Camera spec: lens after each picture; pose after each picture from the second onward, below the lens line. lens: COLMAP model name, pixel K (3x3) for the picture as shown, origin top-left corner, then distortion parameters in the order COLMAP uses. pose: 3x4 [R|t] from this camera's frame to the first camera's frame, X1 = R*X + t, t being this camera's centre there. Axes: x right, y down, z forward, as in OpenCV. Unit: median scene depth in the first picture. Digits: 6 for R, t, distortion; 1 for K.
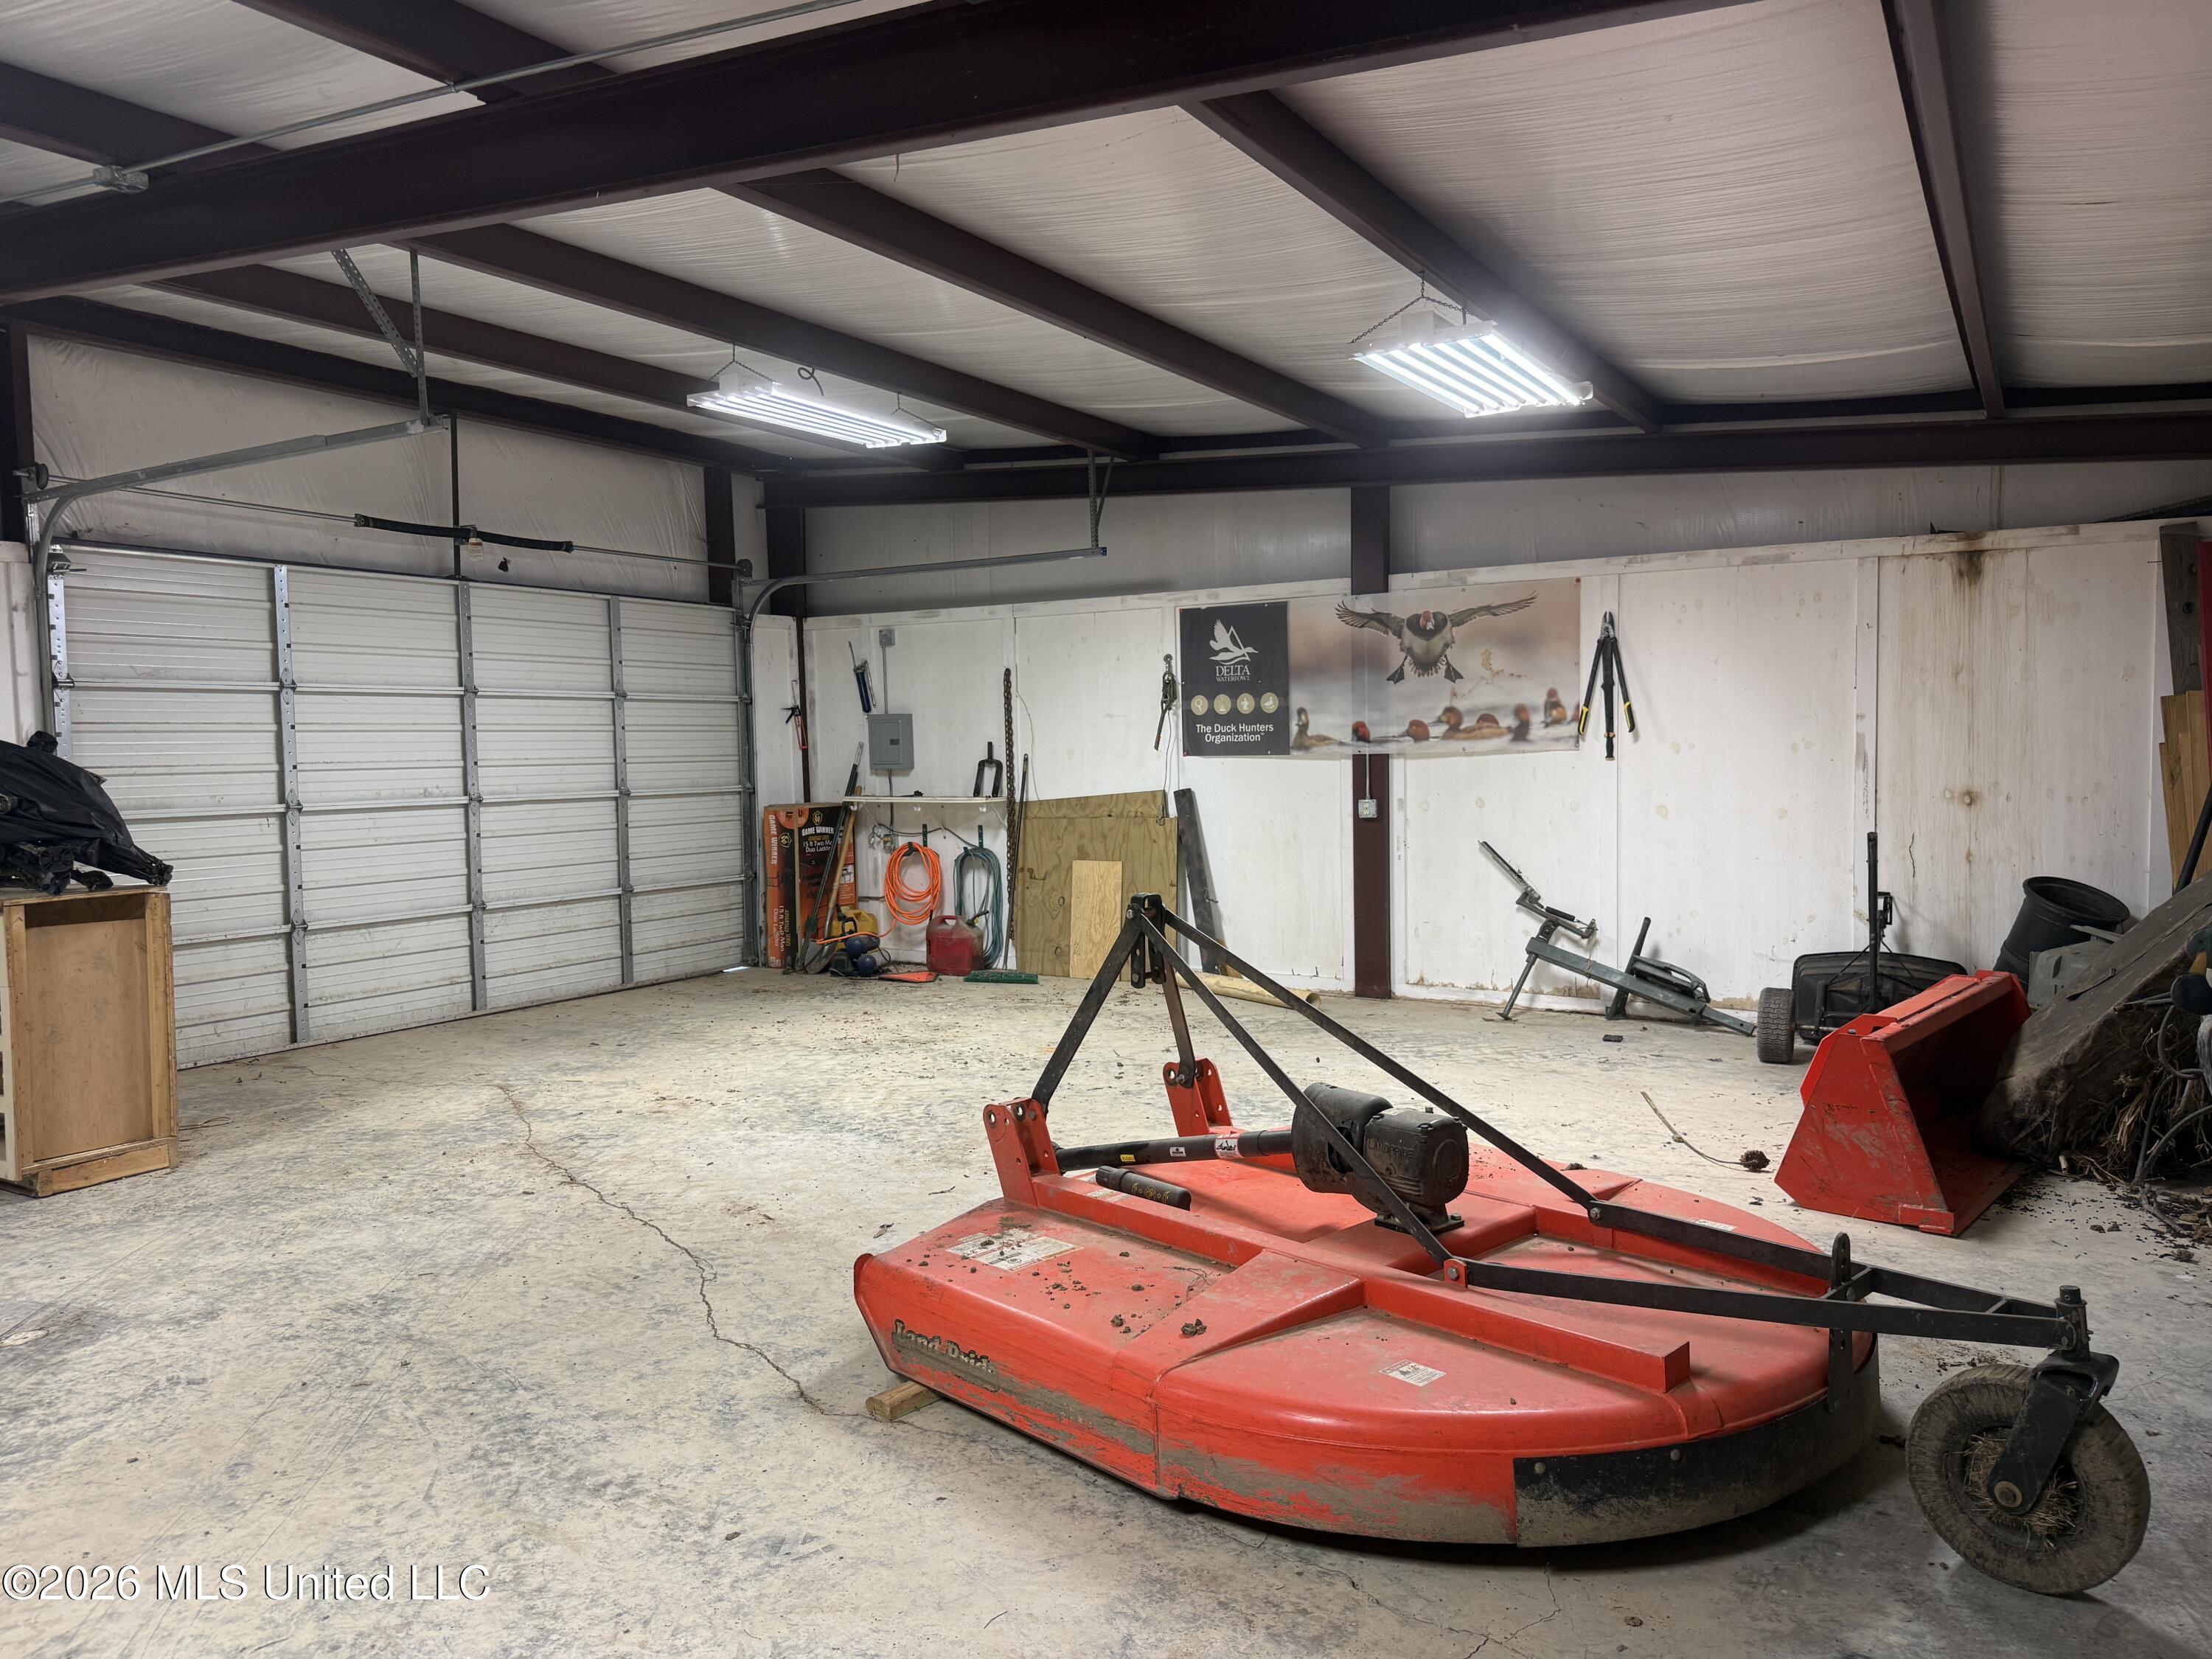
lens RADIAL K [[1571.5, 0, 1106.5], [0, 1571.5, 838.1], [0, 0, 1]] dist [0.040959, -0.053263]
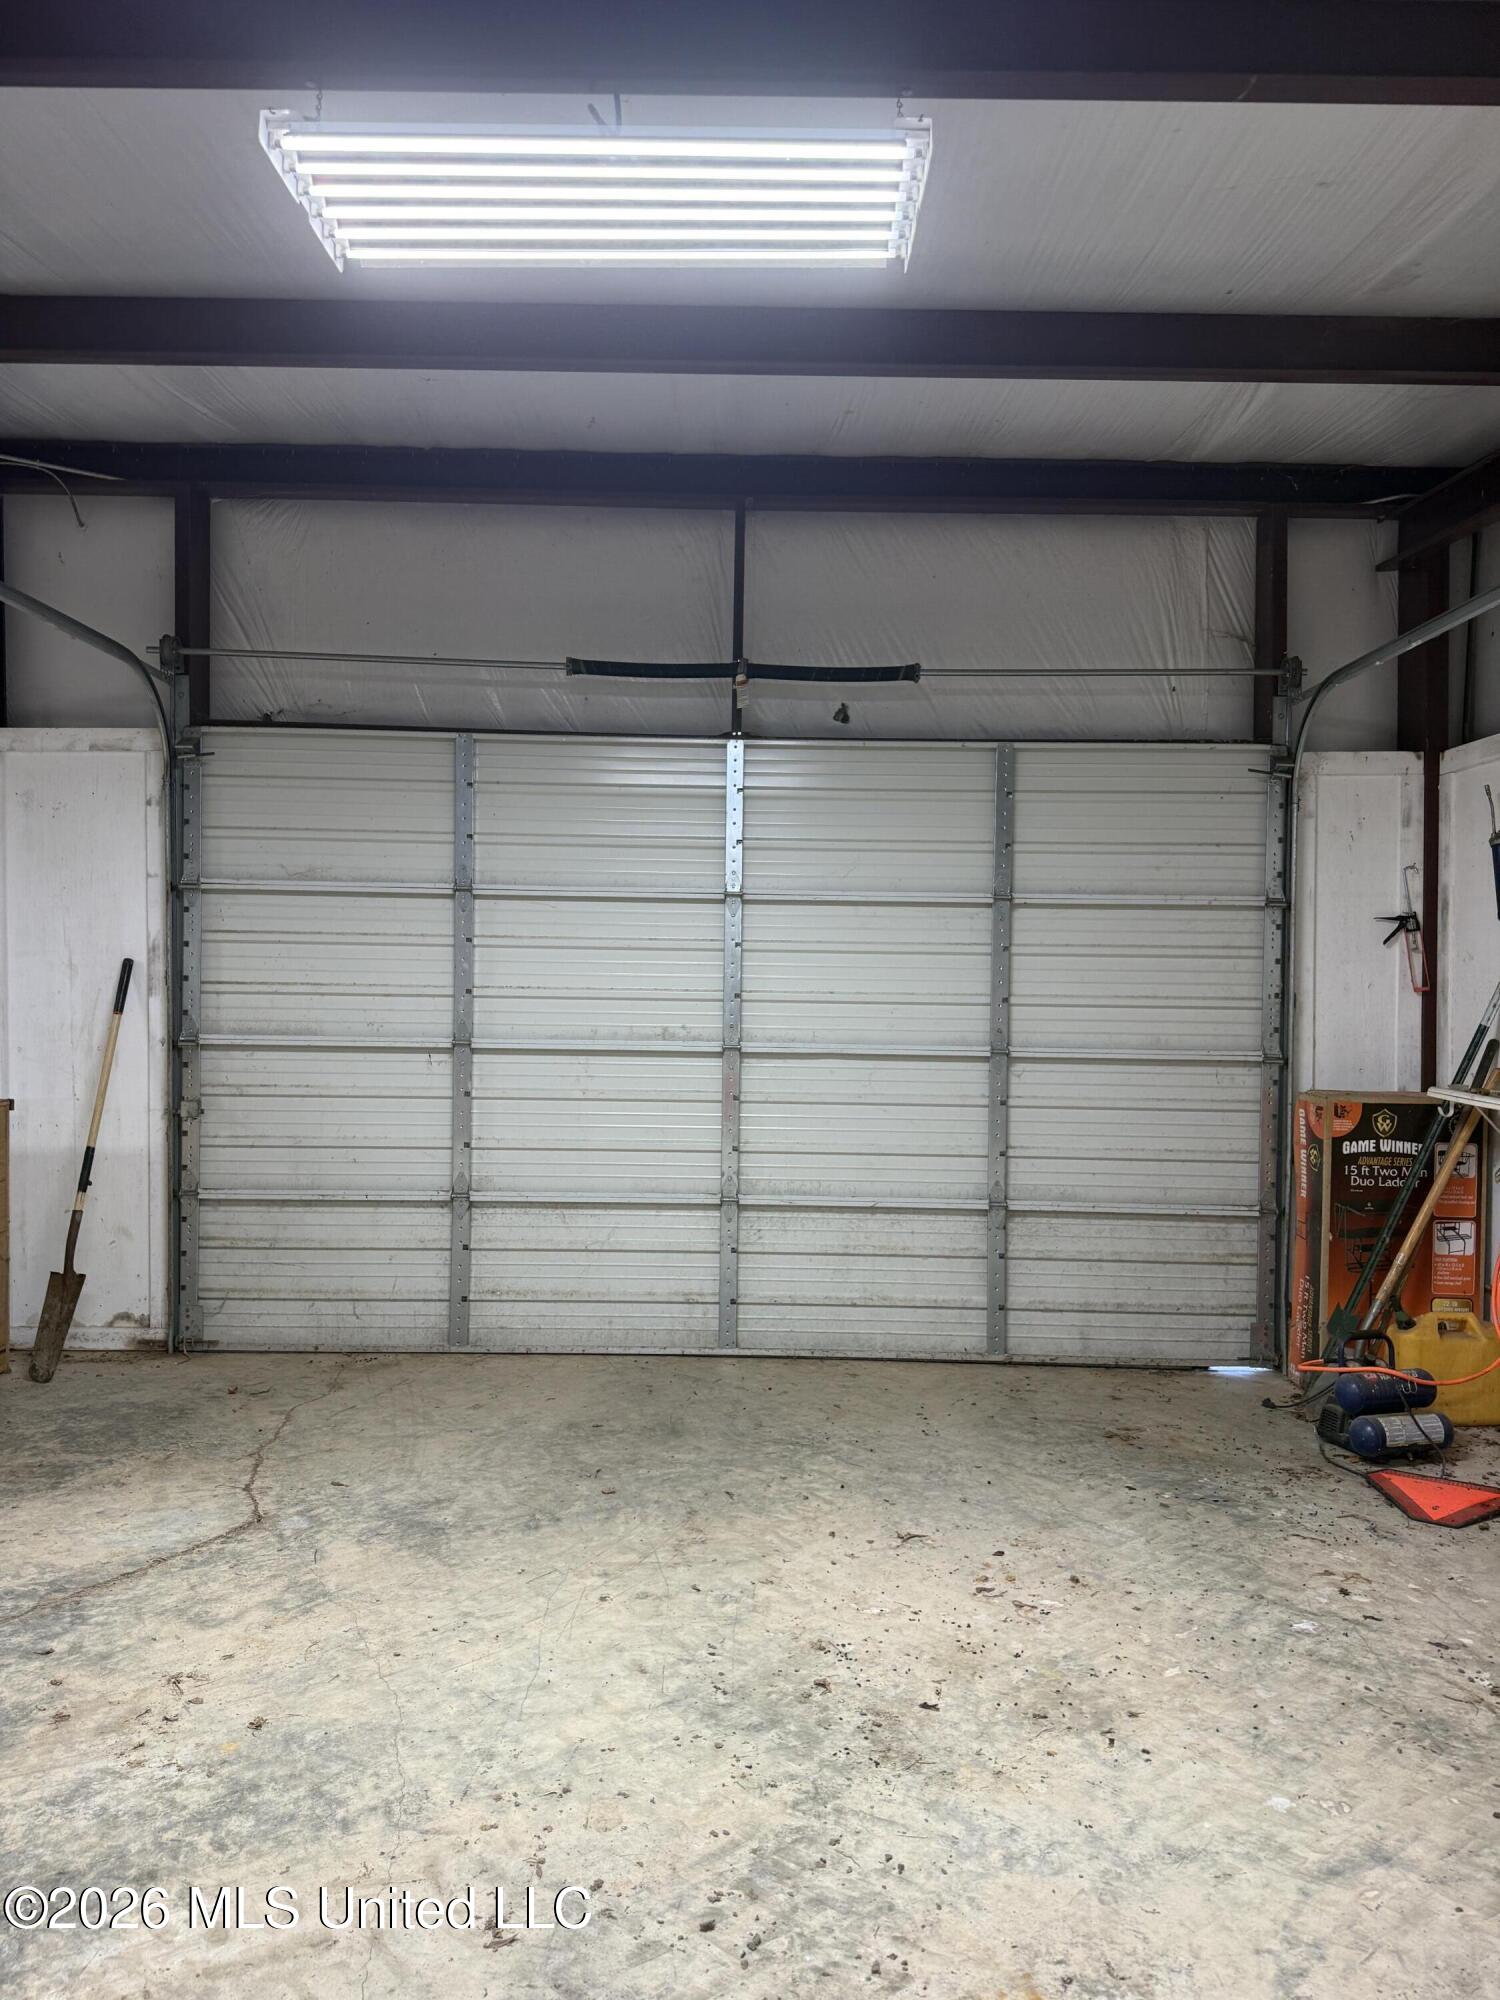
lens RADIAL K [[1420.9, 0, 765.7], [0, 1420.9, 992.3], [0, 0, 1]] dist [0.040959, -0.053263]
pose [[0.512389, 0.038906, -0.857872, 0.149908], [-0.074947, 0.997187, 0.000460, -0.051121], [0.855477, 0.064059, 0.513864, 0.700647]]
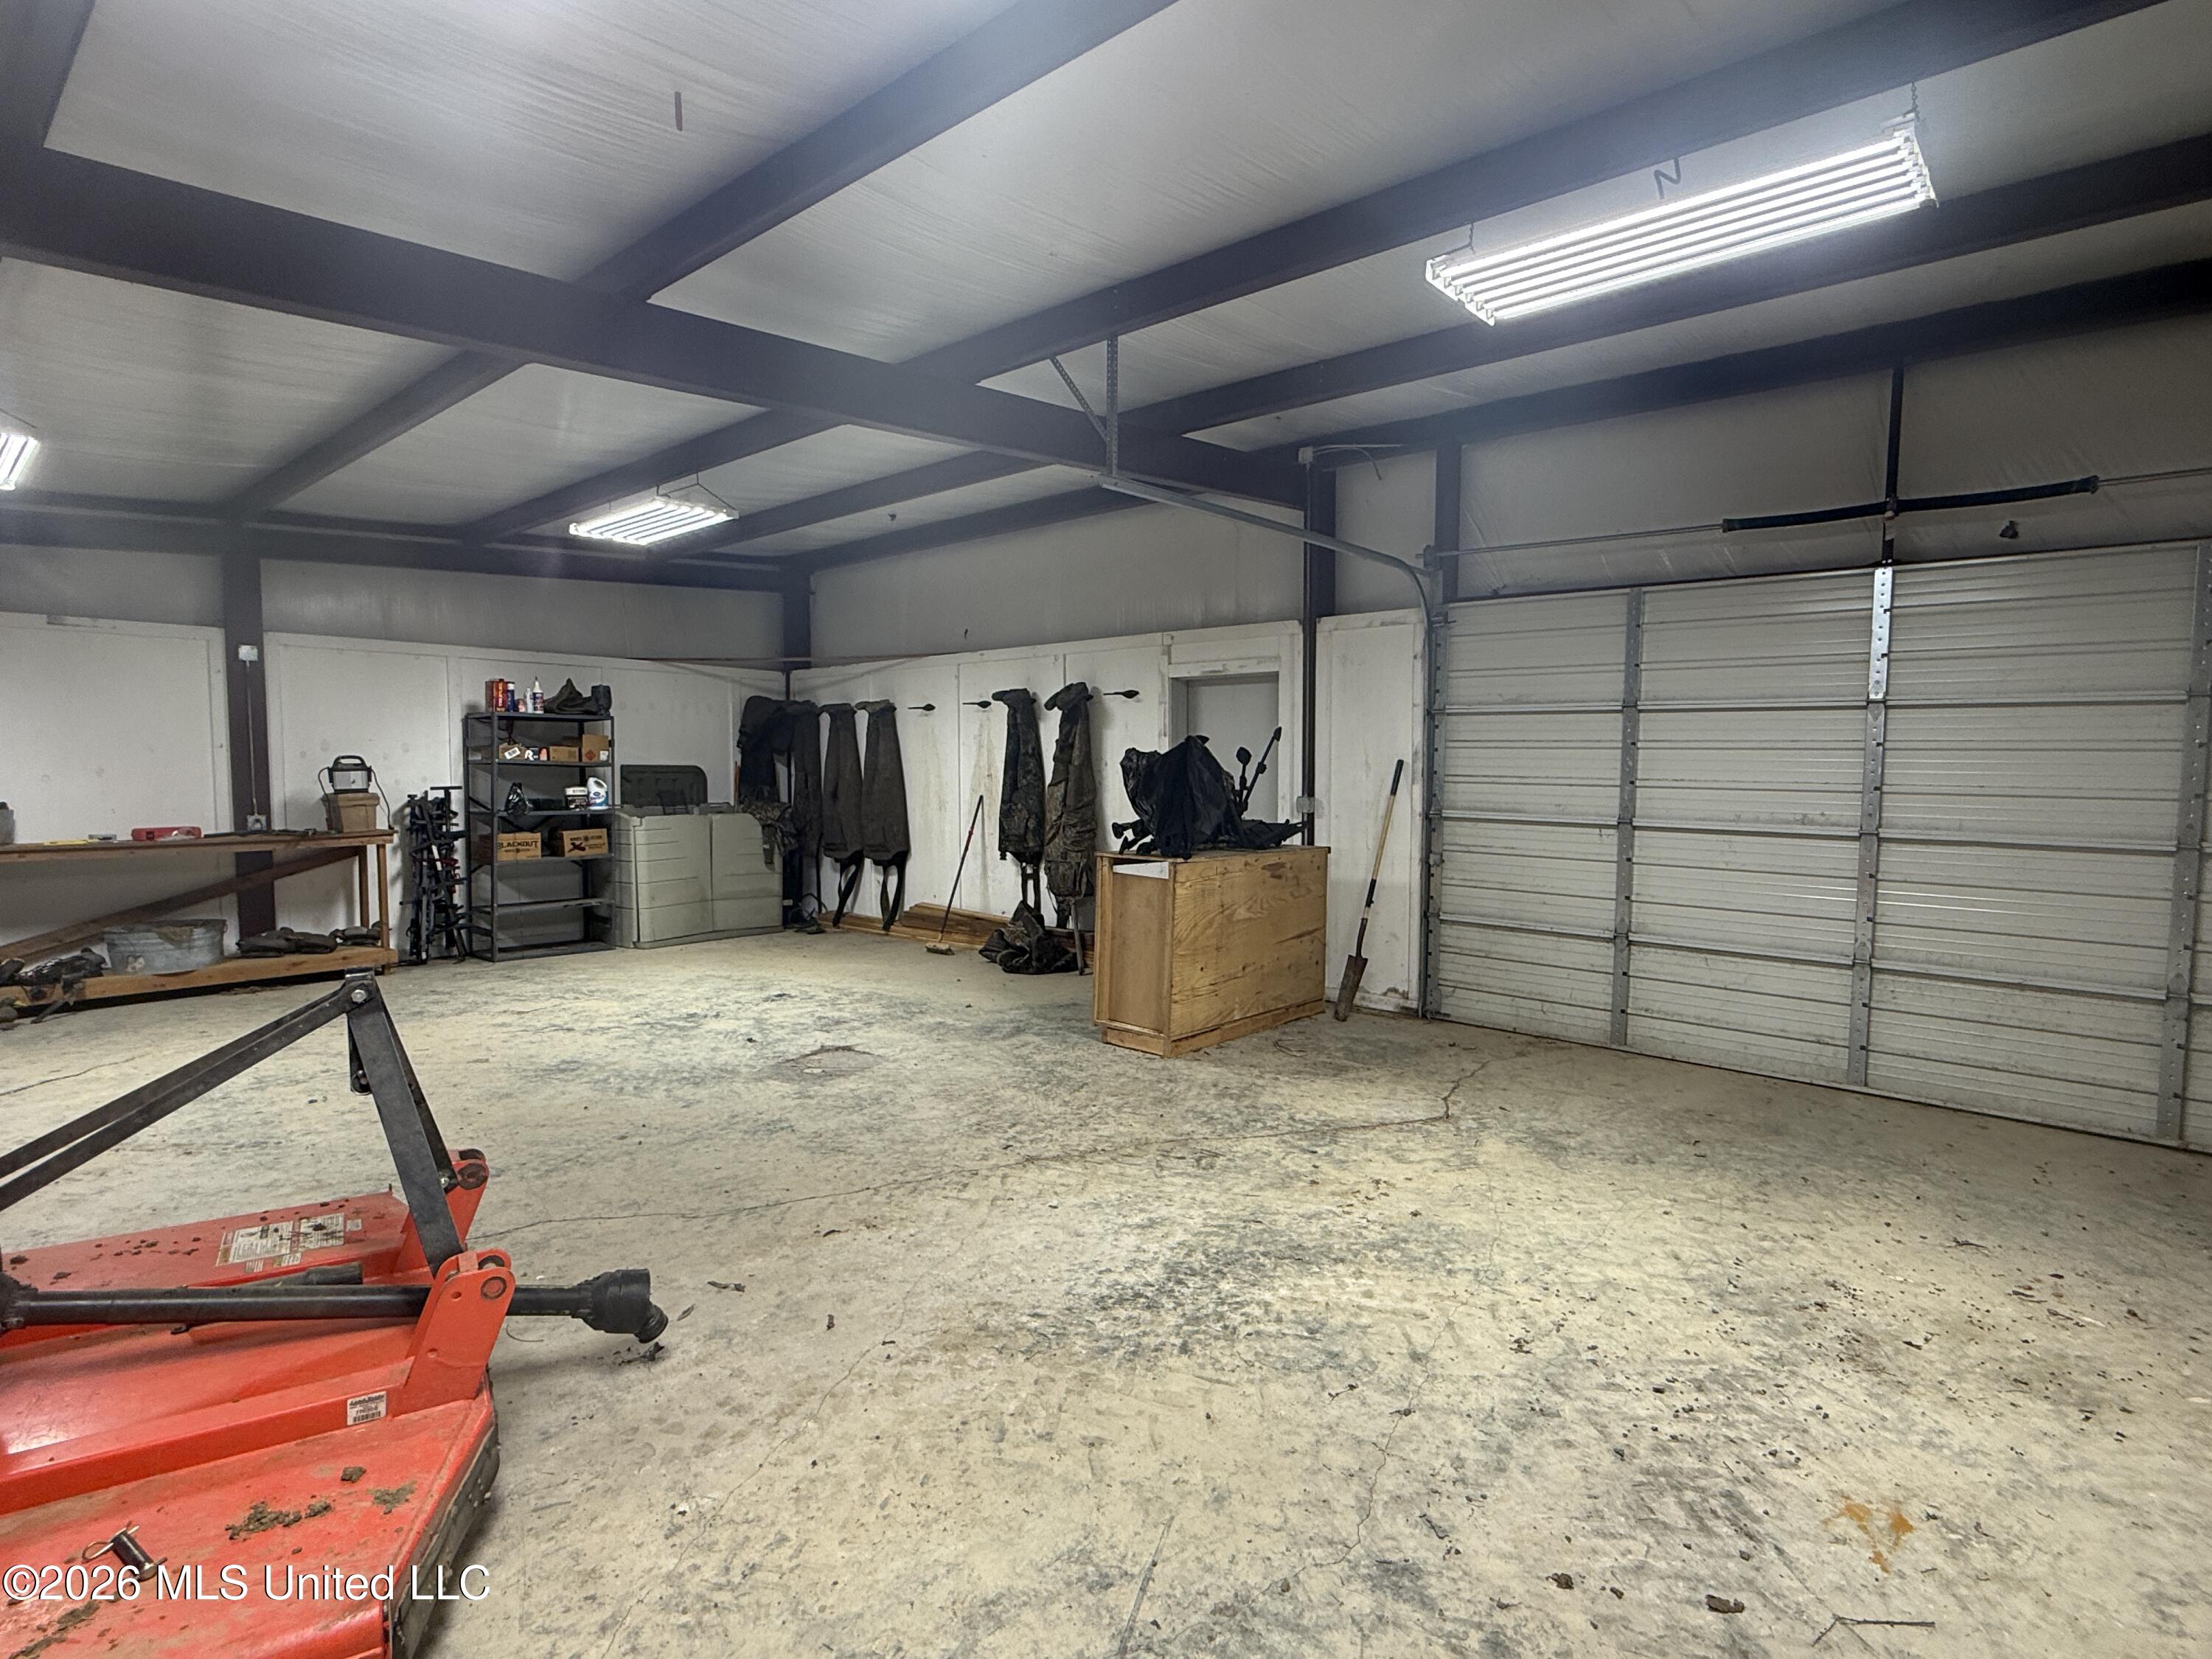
lens RADIAL K [[1107.3, 0, 1111.1], [0, 1107.3, 829.6], [0, 0, 1]] dist [0.004620, 0.000688]
pose [[-0.183866, 0.077860, -0.979863, 0.243459], [-0.067130, 0.993536, 0.091543, -0.053323], [0.980656, 0.082609, -0.177450, 0.728650]]
